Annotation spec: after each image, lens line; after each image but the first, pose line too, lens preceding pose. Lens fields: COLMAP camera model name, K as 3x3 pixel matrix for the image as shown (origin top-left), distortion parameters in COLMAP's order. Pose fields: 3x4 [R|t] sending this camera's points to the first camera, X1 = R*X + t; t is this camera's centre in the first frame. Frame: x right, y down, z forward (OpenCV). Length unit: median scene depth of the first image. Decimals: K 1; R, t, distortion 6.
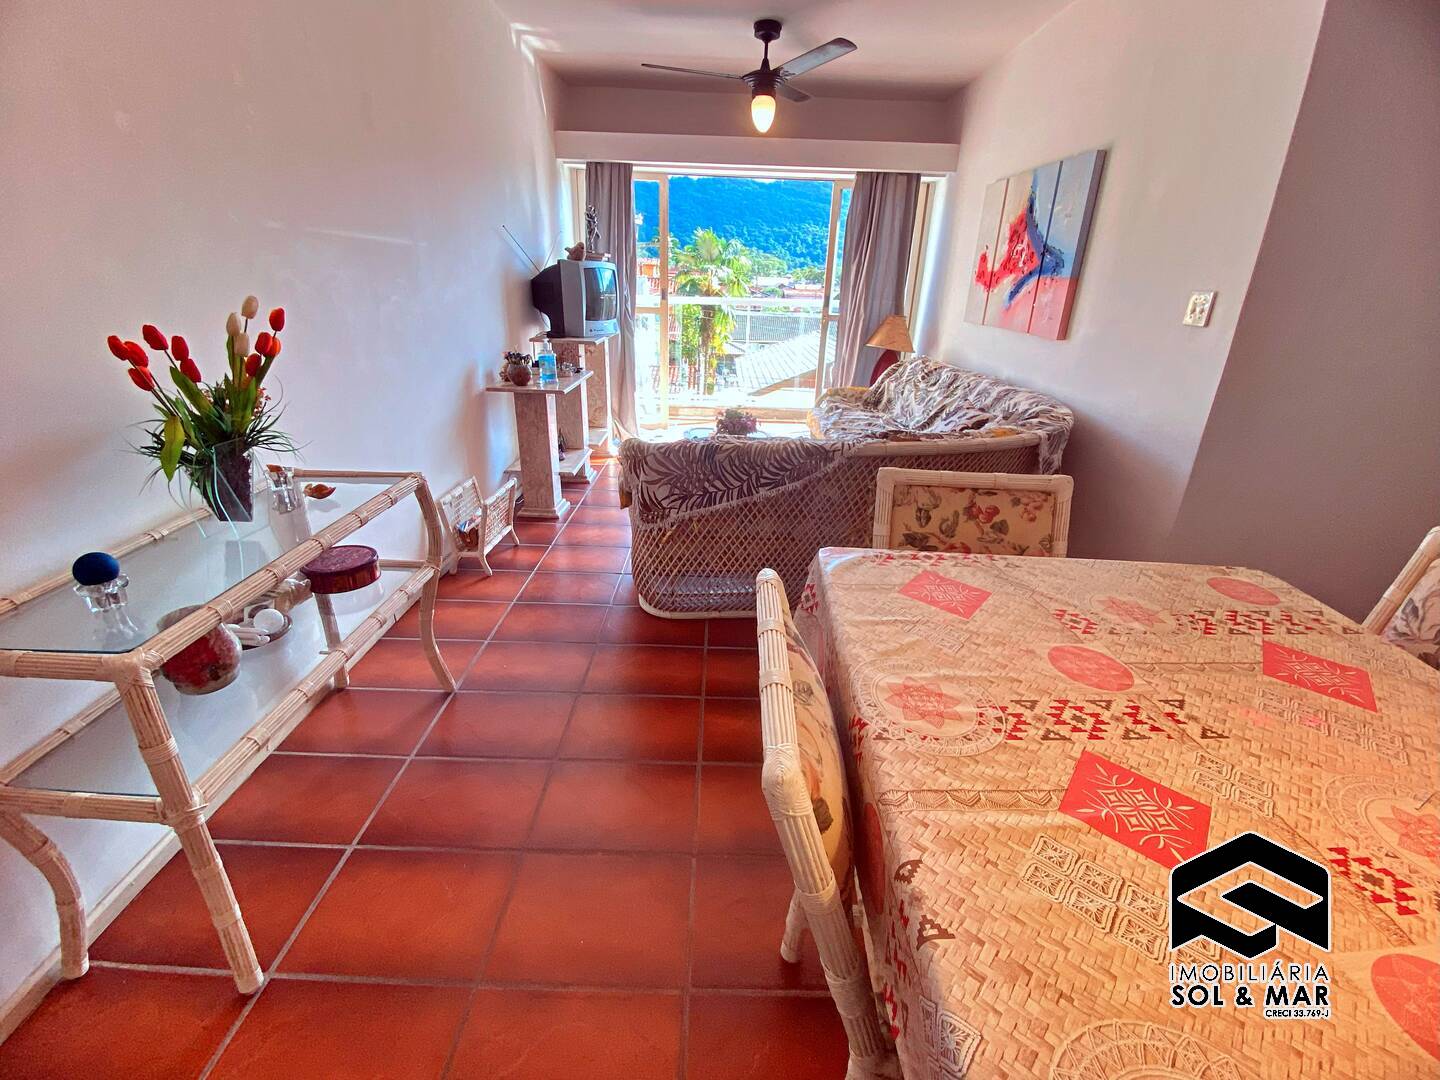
lens RADIAL K [[635.9, 0, 720.0], [0, 635.9, 540.0], [0, 0, 1]] dist [0.061512, -0.049663]
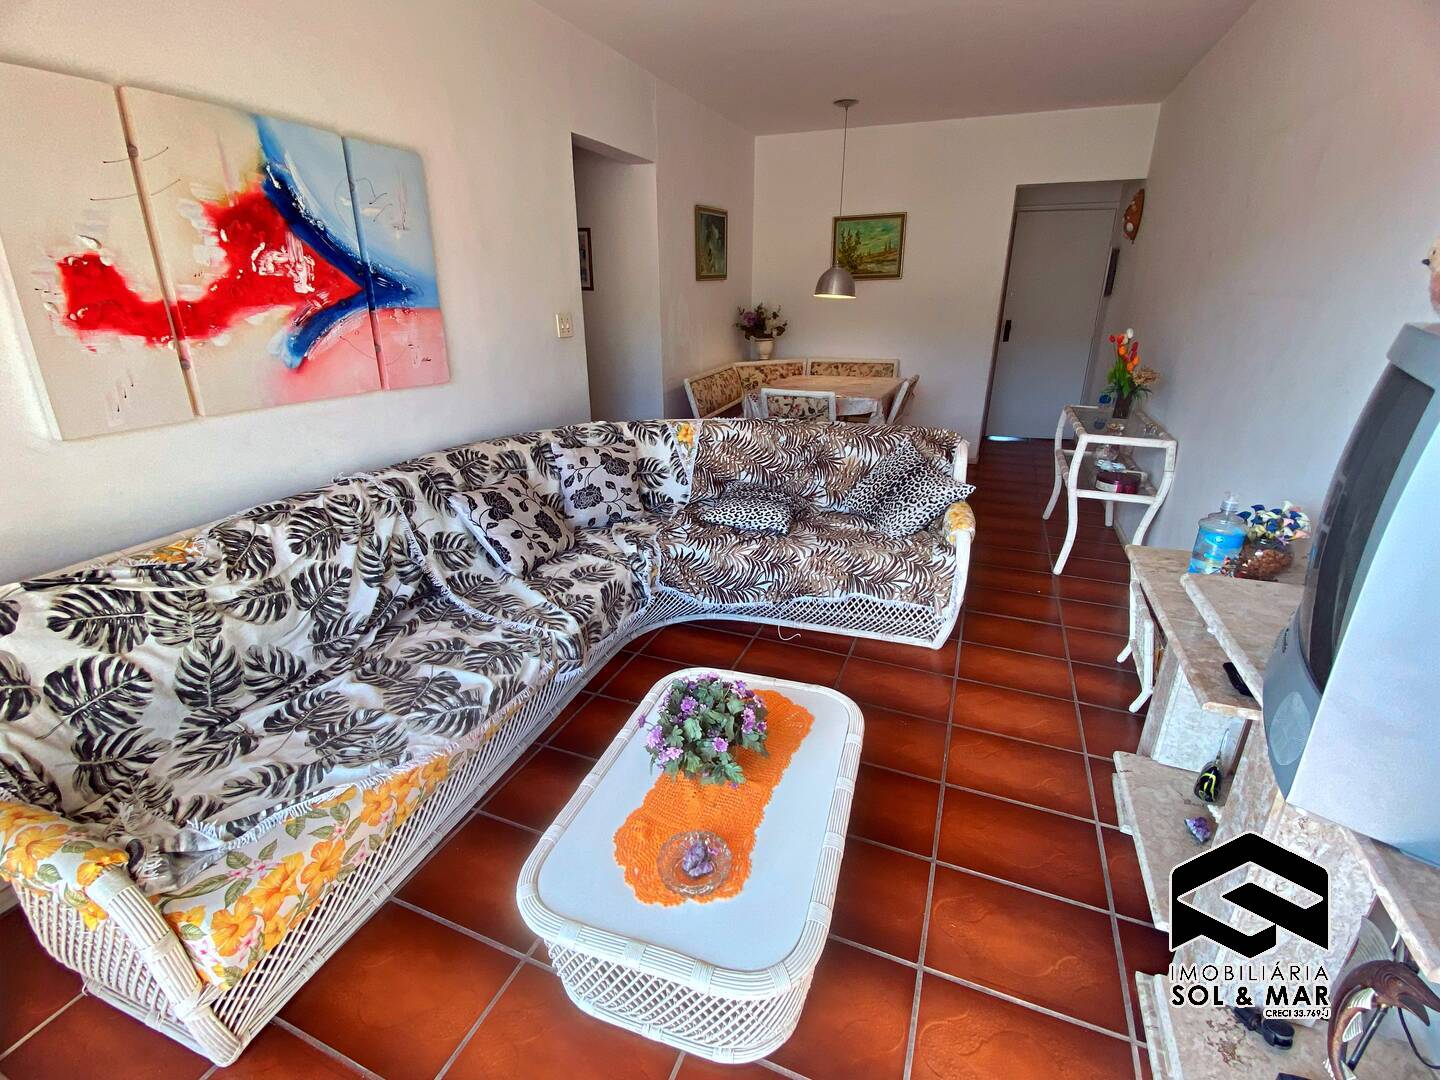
lens RADIAL K [[658.4, 0, 714.7], [0, 658.4, 528.7], [0, 0, 1]] dist [0.066293, -0.056381]
pose [[-0.928300, -0.145348, 0.342246, -0.096736], [0.119782, 0.754472, 0.645309, -0.570881], [-0.352010, 0.640035, -0.682967, 1.332095]]
